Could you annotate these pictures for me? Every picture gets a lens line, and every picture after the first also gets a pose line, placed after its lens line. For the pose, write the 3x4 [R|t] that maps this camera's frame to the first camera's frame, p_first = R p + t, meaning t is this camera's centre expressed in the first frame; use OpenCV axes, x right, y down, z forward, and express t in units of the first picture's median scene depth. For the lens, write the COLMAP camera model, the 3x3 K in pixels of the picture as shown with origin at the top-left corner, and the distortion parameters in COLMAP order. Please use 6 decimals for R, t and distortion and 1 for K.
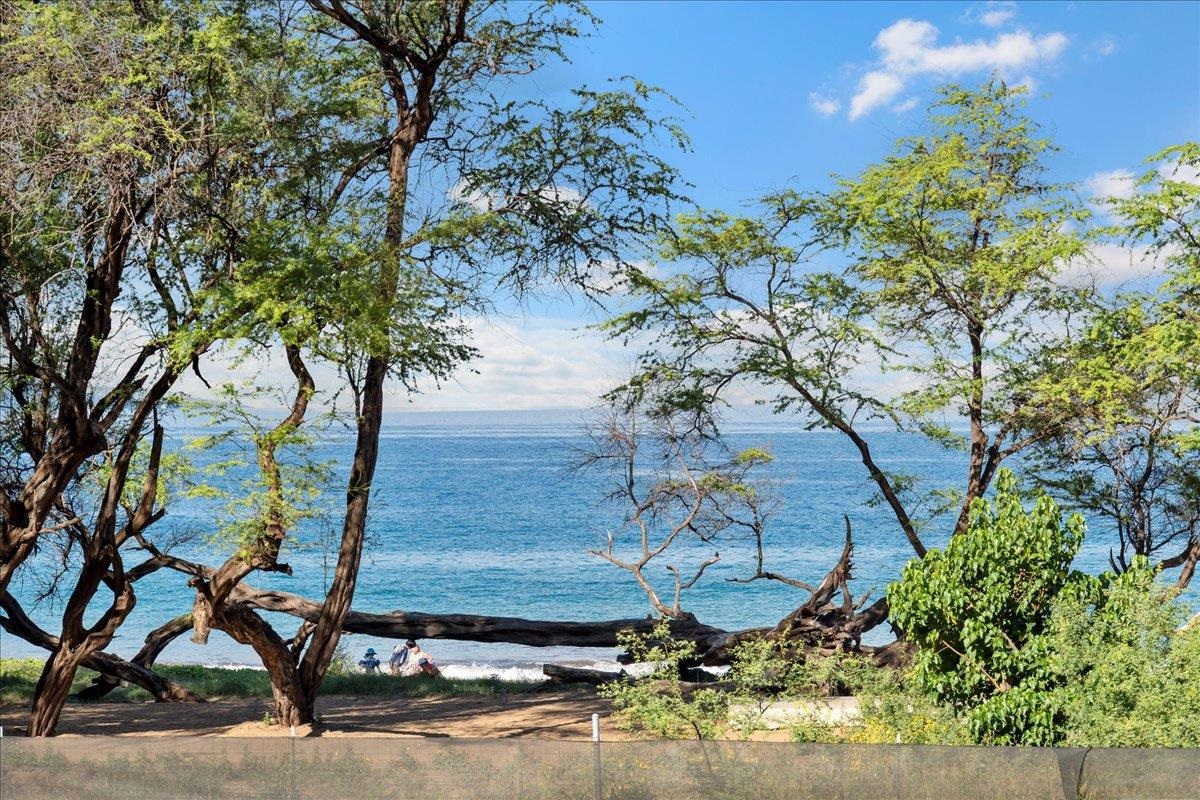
lens RADIAL K [[3807.7, 0, 644.0], [0, 3807.7, 401.7], [0, 0, 1]] dist [0.015364, 0.398778]
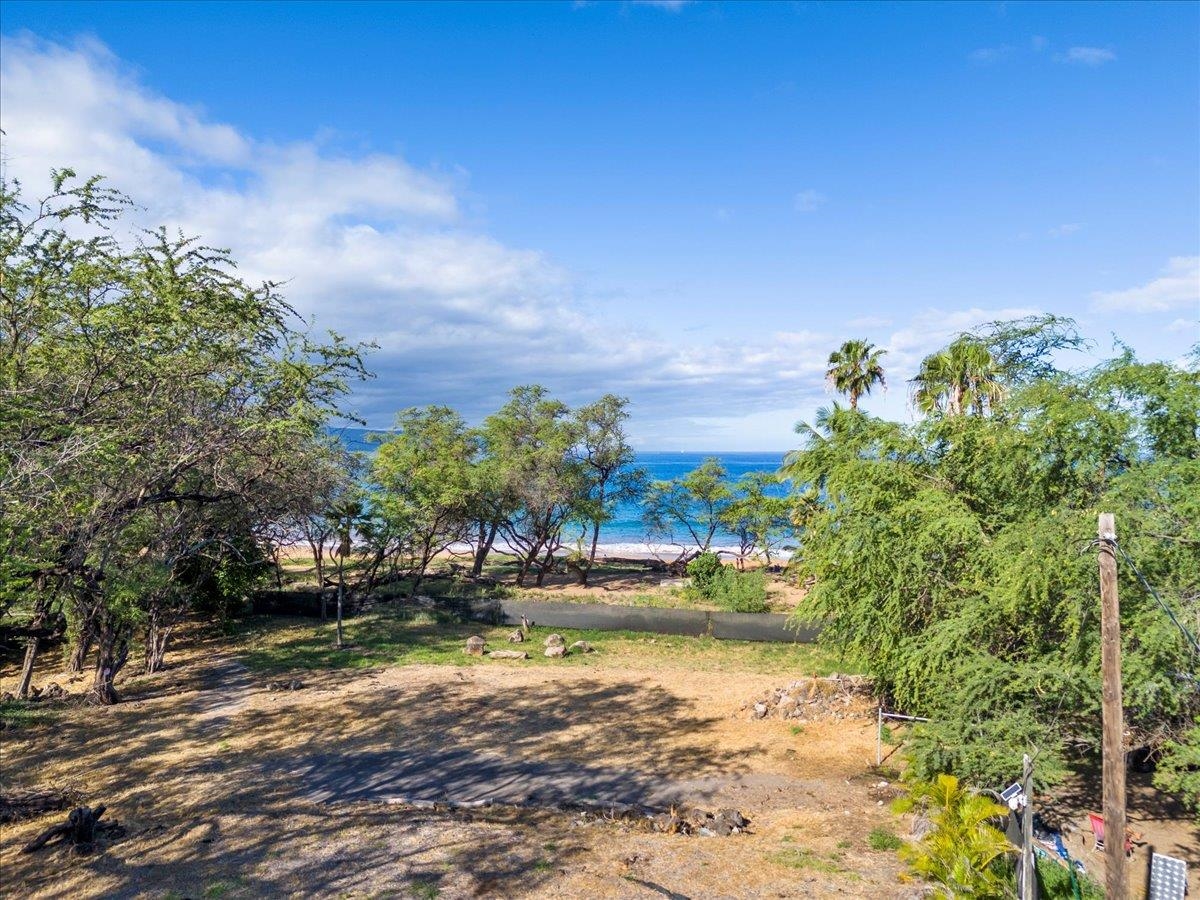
lens RADIAL K [[872.1, 0, 597.2], [0, 872.1, 452.6], [0, 0, 1]] dist [0.099999, -0.101166]
pose [[0.996792, 0.007463, -0.079689, 0.028716], [-0.007468, 0.999972, 0.000242, -0.103477], [0.079689, 0.000354, 0.996820, -0.266267]]
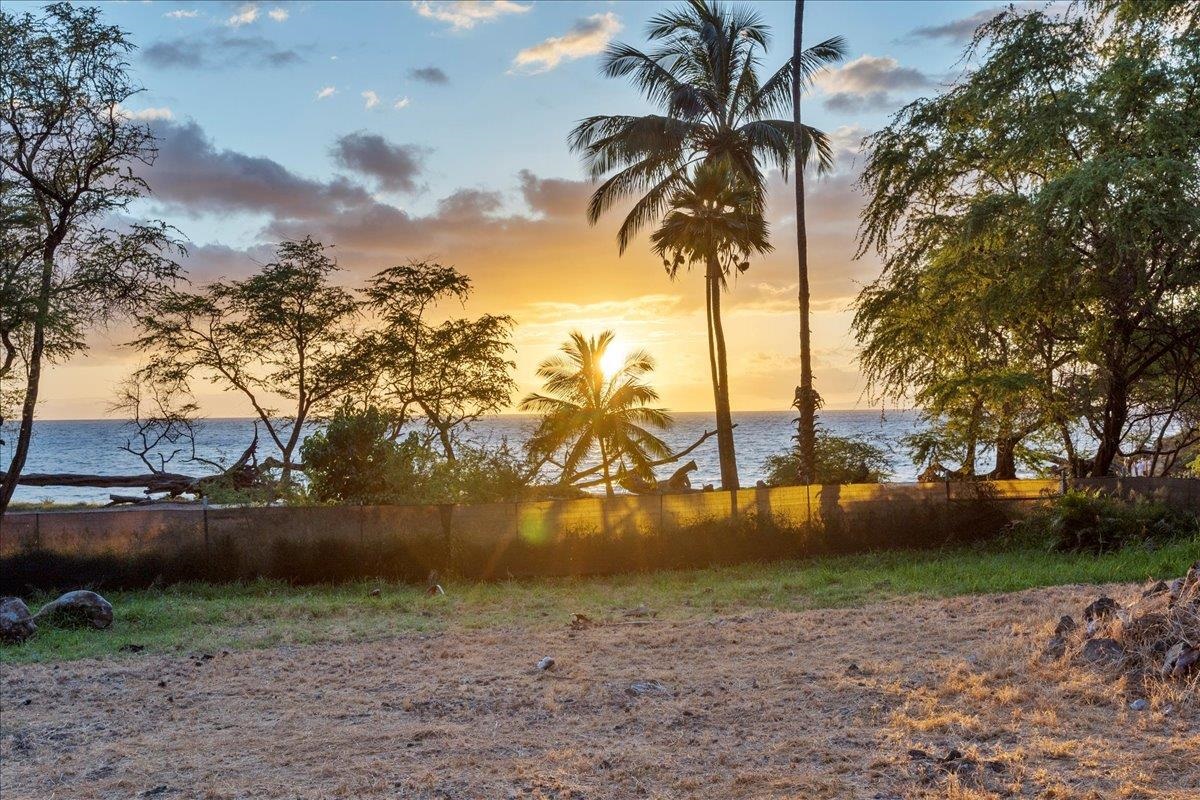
lens RADIAL K [[1381.6, 0, 600.0], [0, 1381.6, 400.0], [0, 0, 1]] dist [-0.001518, 0.001455]
pose [[0.933526, -0.004324, 0.358484, -0.050670], [0.009705, 0.999866, -0.013211, 0.029727], [-0.358378, 0.015812, 0.933442, 0.172106]]
